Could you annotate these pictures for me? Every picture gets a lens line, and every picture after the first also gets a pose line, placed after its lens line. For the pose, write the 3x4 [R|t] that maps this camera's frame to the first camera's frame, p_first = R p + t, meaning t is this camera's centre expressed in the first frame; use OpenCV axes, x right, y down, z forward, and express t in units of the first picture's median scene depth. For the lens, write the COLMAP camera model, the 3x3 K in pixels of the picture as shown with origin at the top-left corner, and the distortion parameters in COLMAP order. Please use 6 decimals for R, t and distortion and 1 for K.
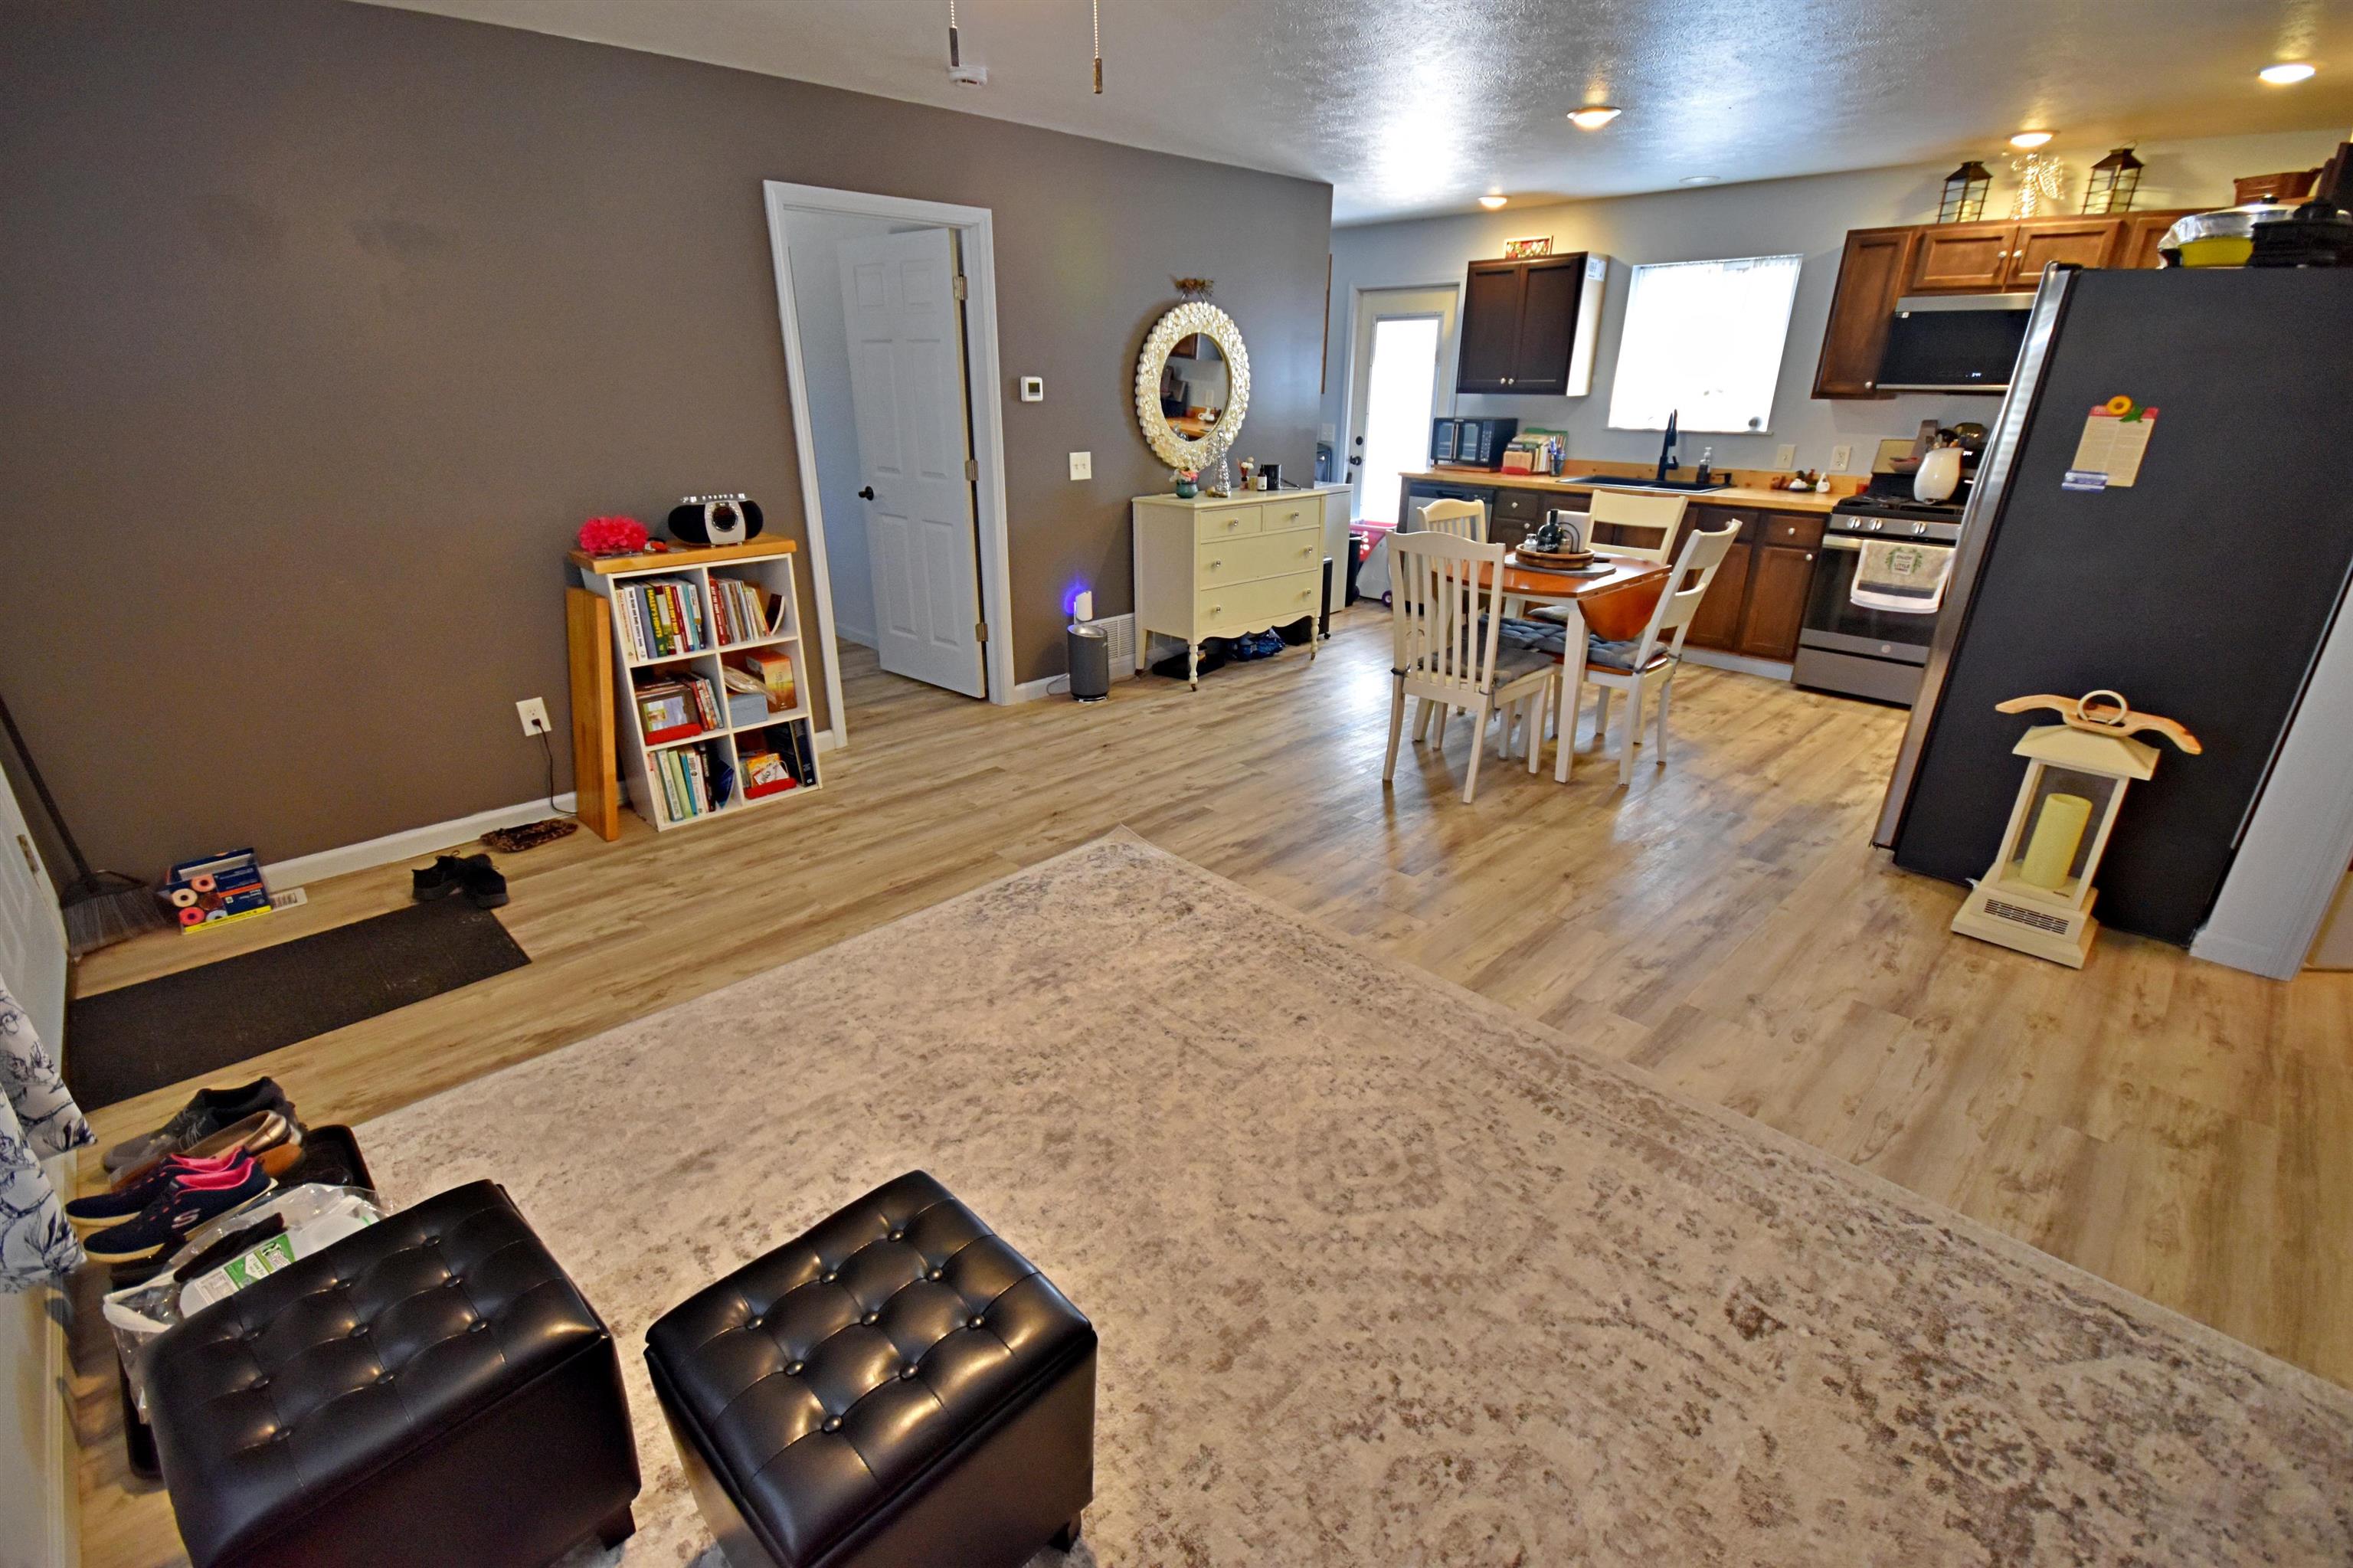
lens RADIAL K [[1031.9, 0, 1172.2], [0, 1031.9, 792.2], [0, 0, 1]] dist [0.009885, -0.011383]
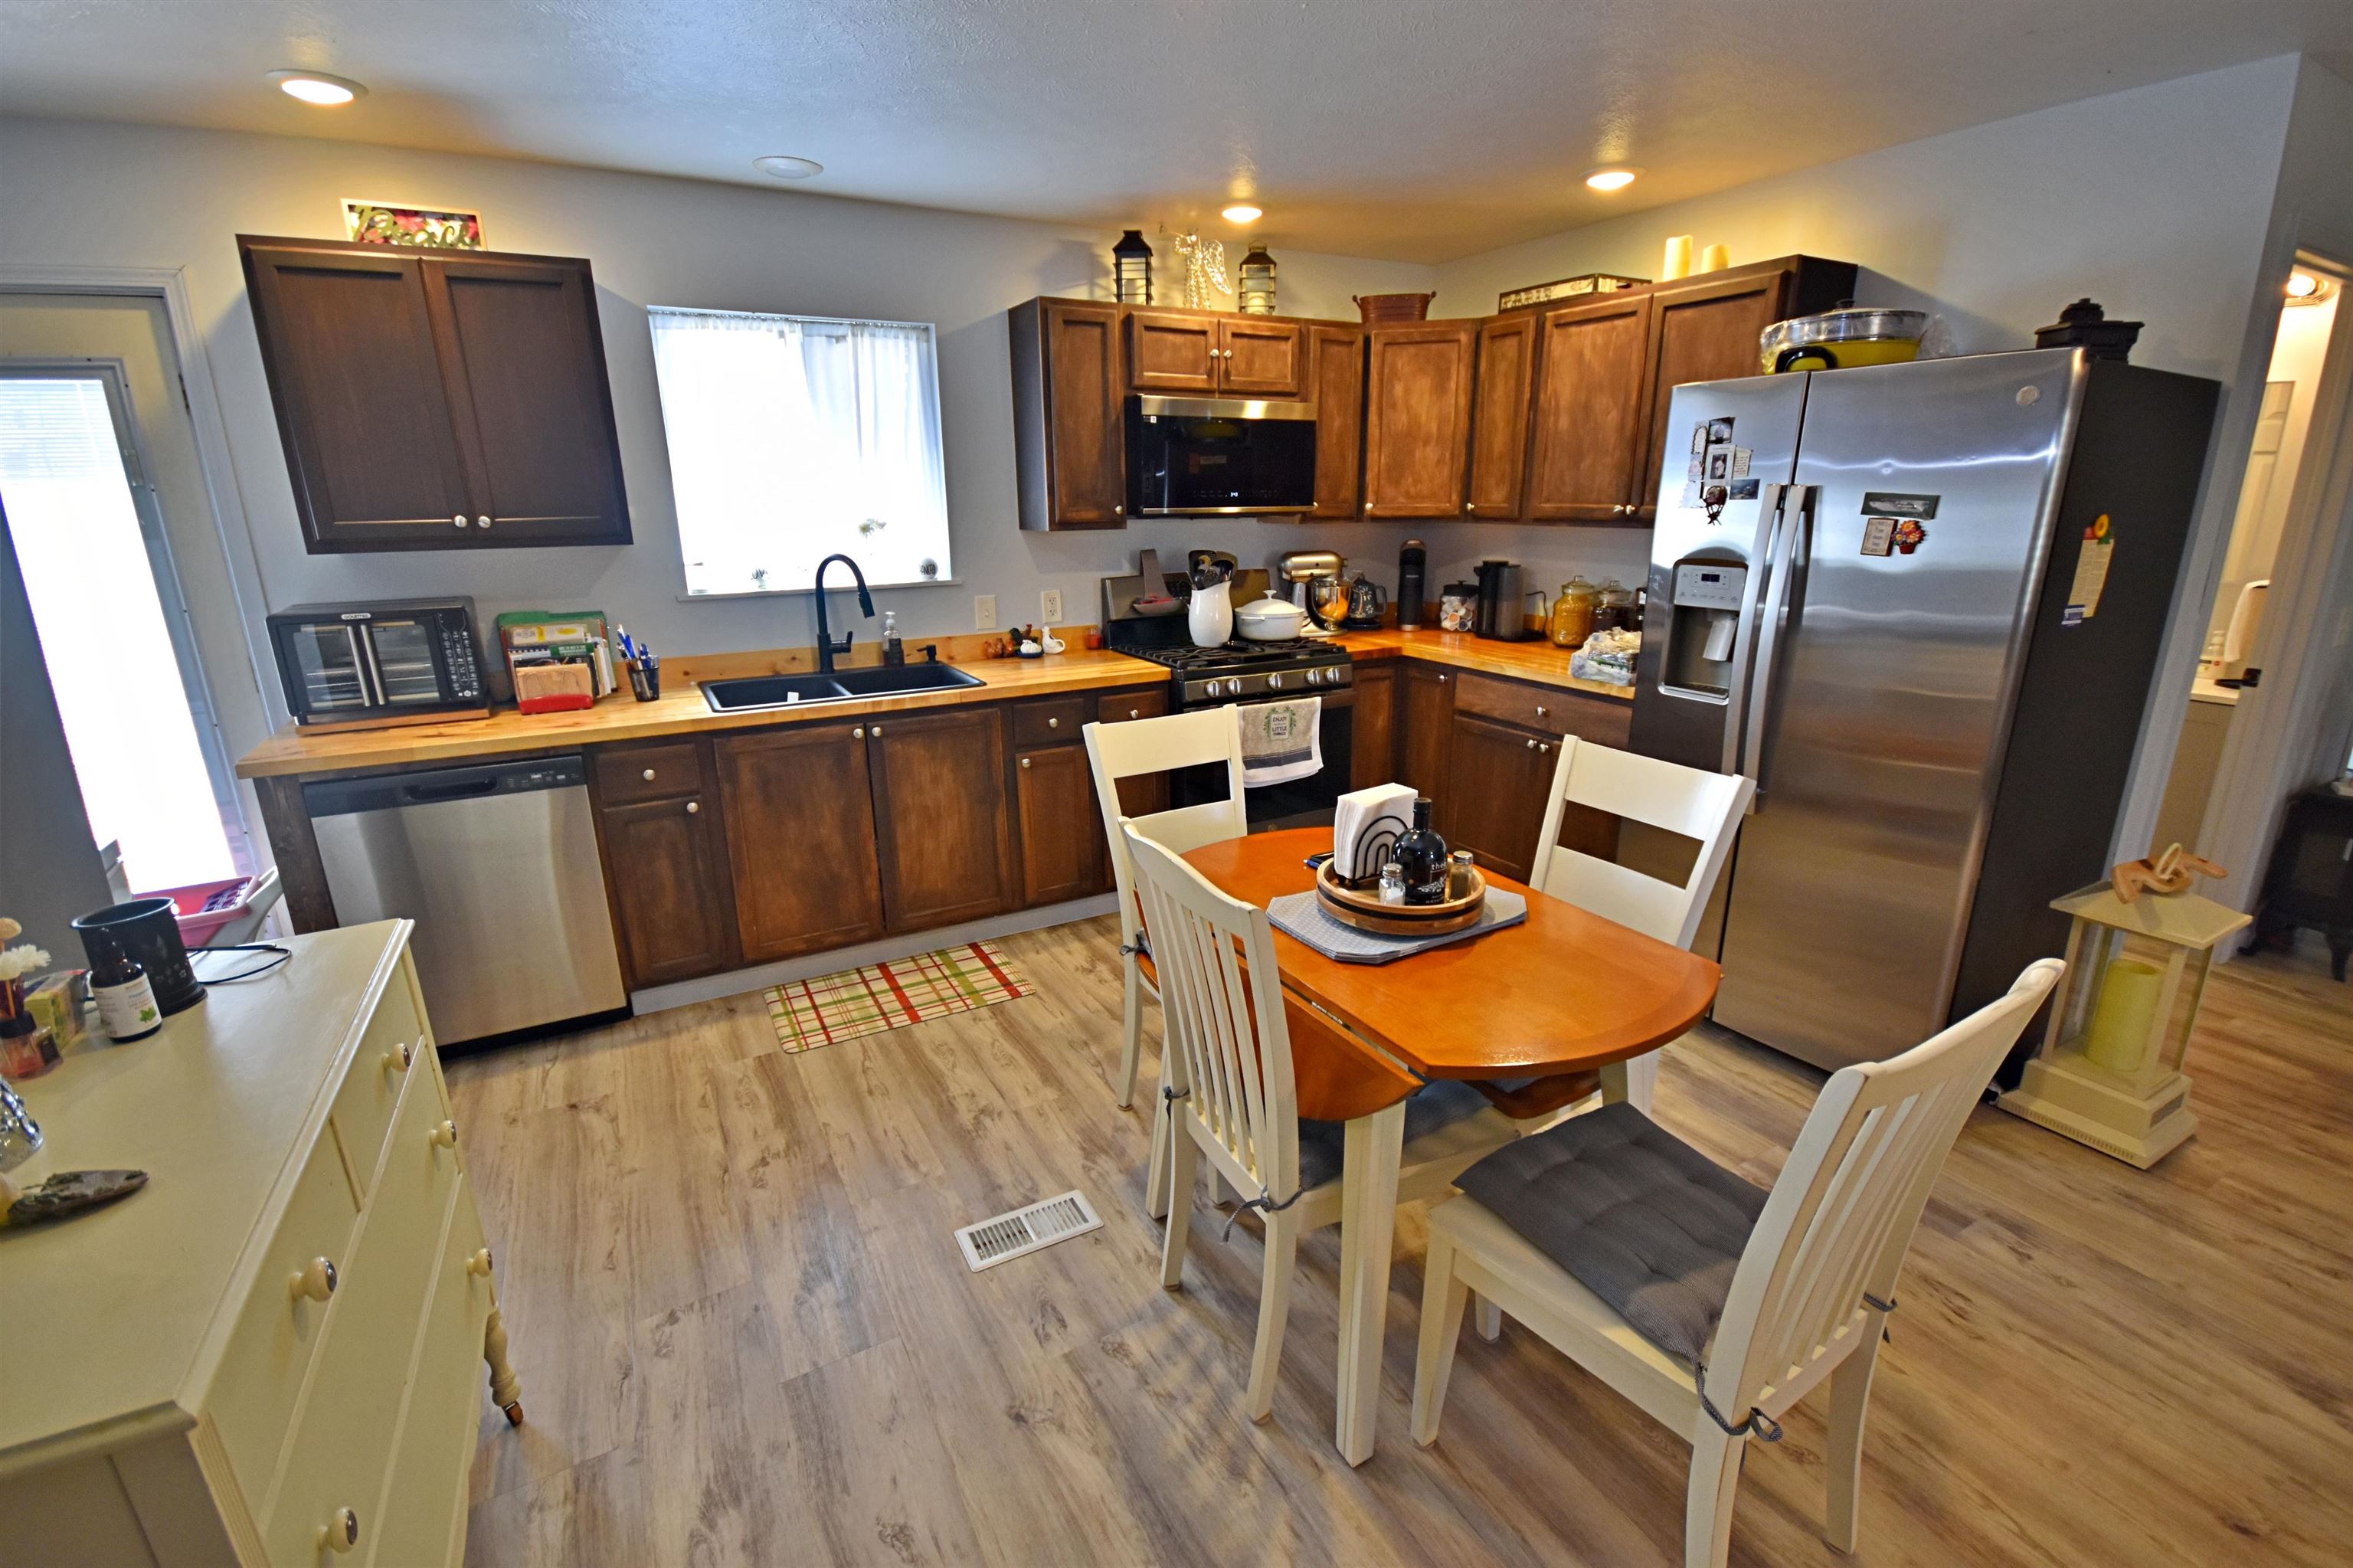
lens RADIAL K [[1031.9, 0, 1172.8], [0, 1031.9, 787.7], [0, 0, 1]] dist [0.009885, -0.011383]
pose [[0.264196, -0.274850, 0.924477, -0.062054], [0.372479, 0.913243, 0.165064, -0.381038], [-0.889640, 0.300740, 0.343652, 0.918829]]
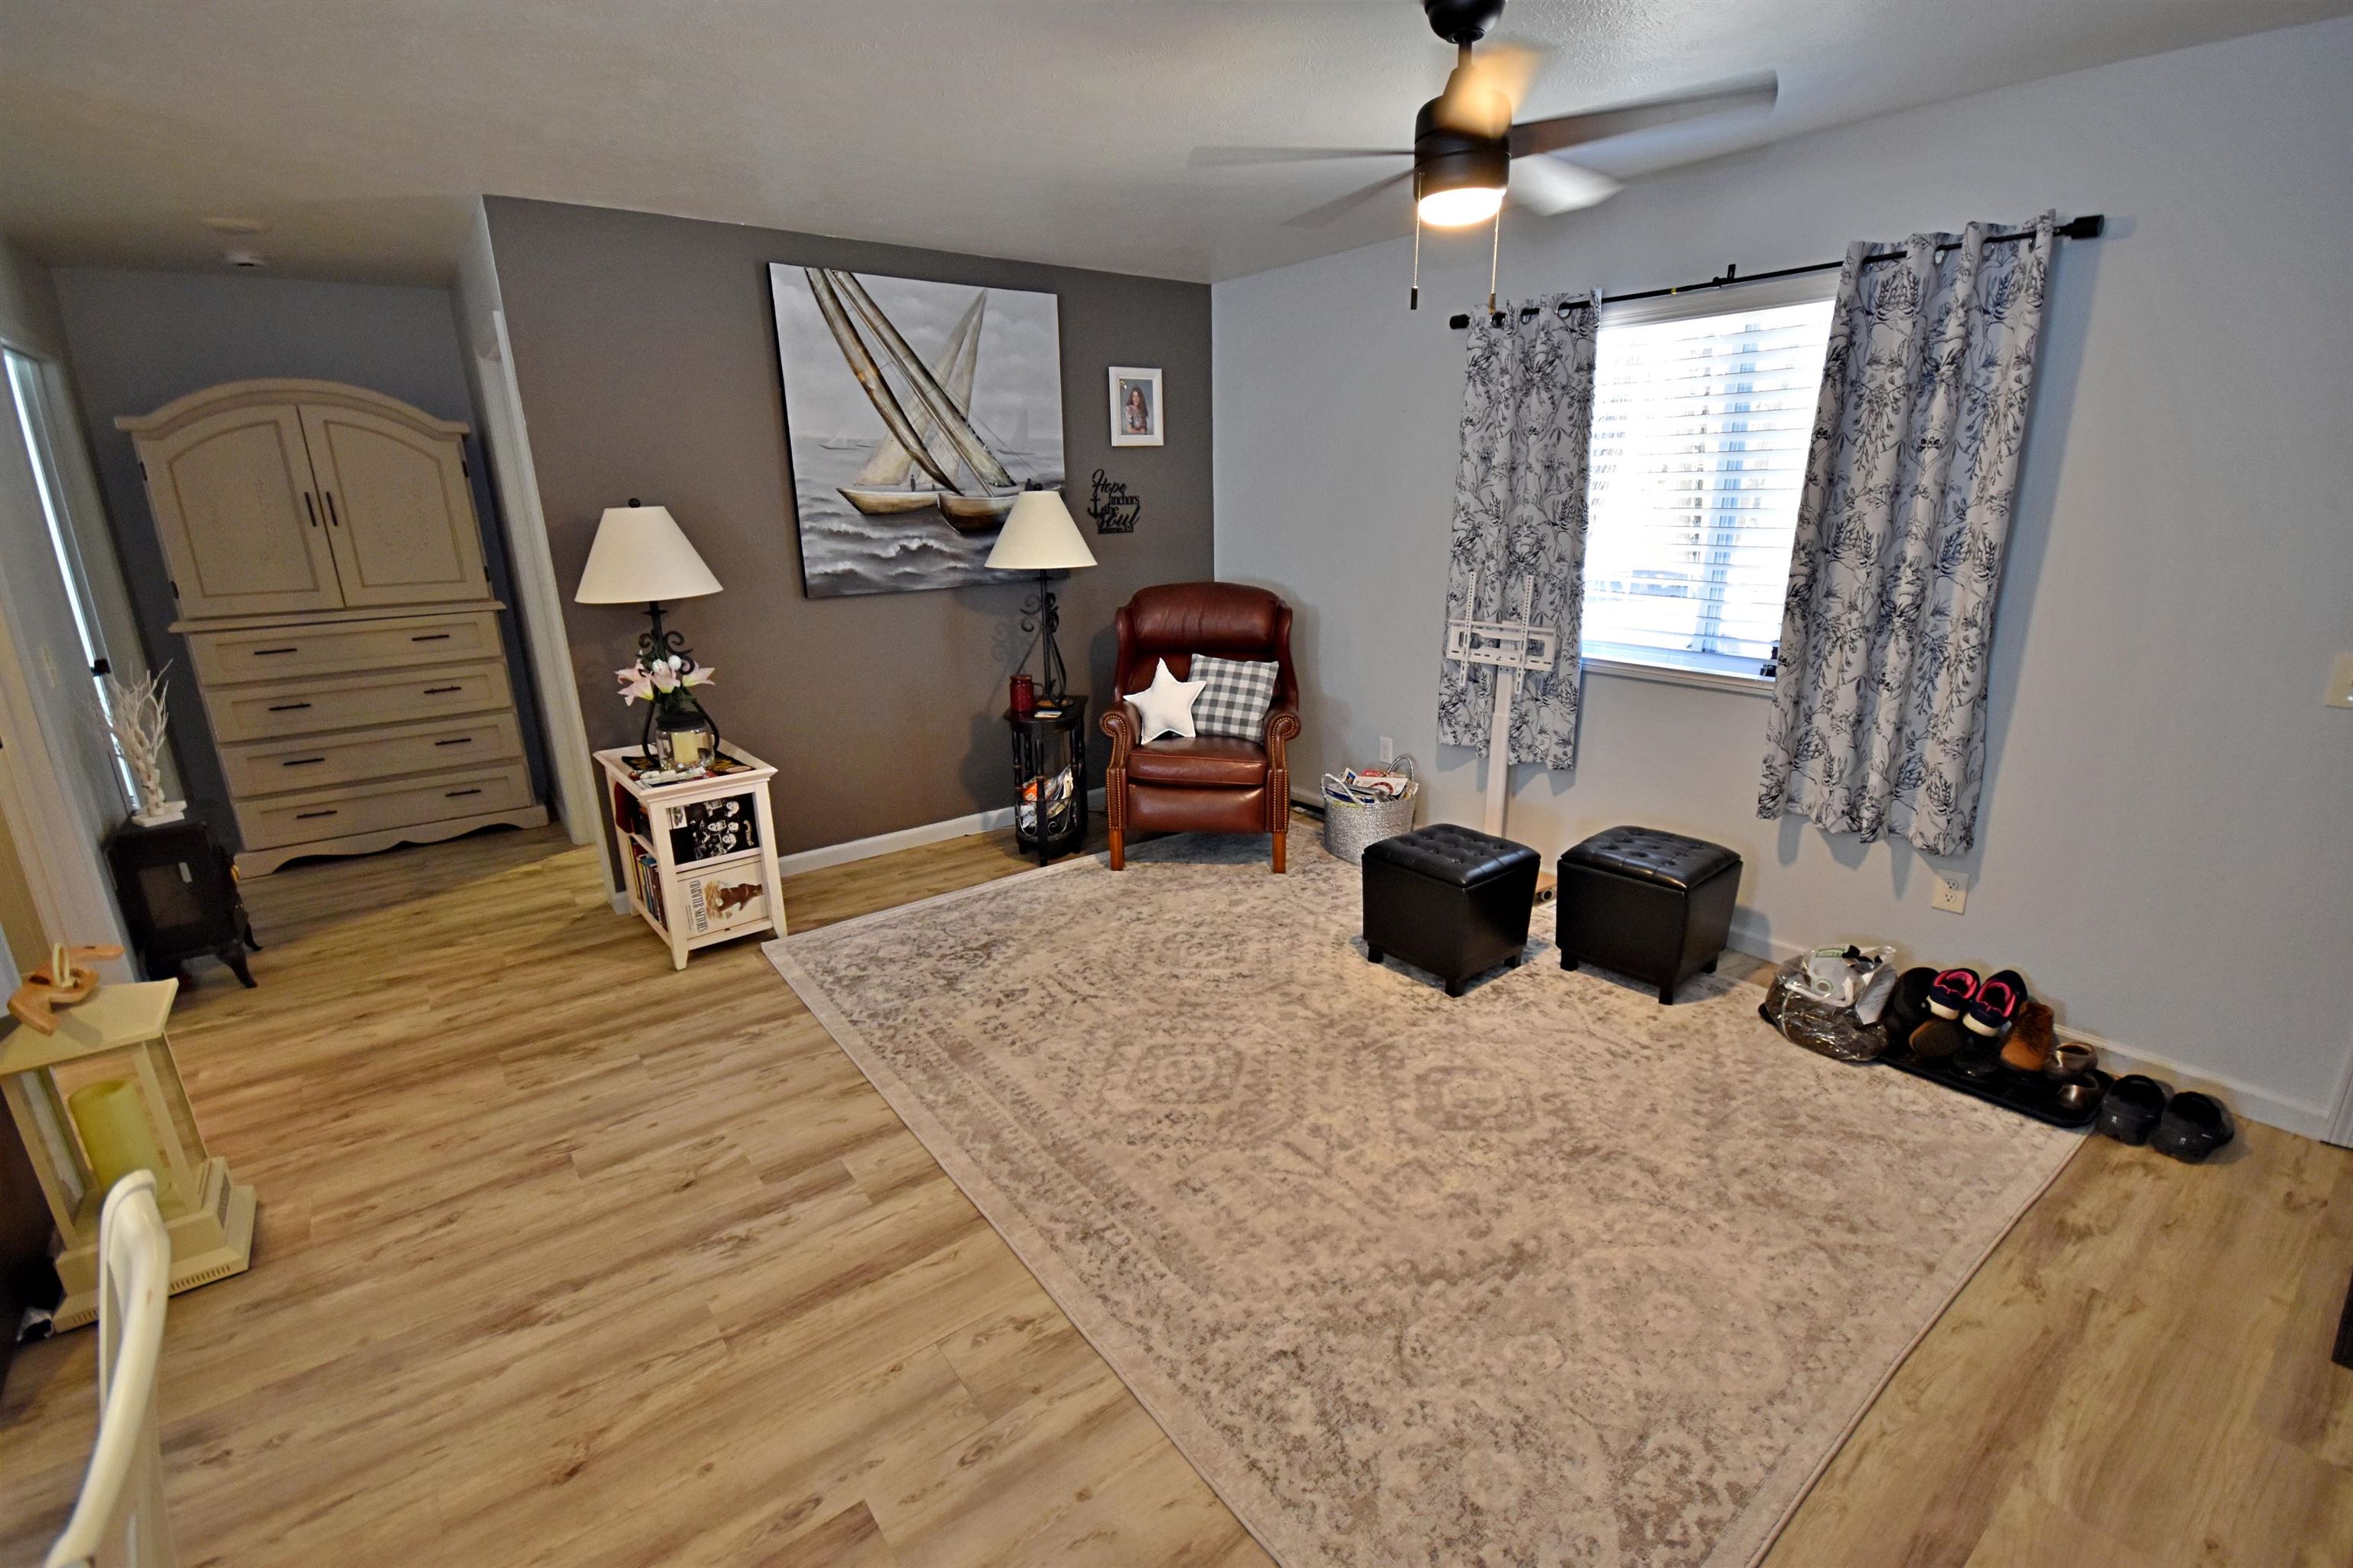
lens RADIAL K [[1031.9, 0, 1178.3], [0, 1031.9, 791.2], [0, 0, 1]] dist [0.009885, -0.011383]
pose [[-0.993109, -0.017734, 0.115847, 0.026161], [0.058138, 0.783731, 0.618373, -0.374372], [-0.101759, 0.620847, -0.777299, 0.905828]]
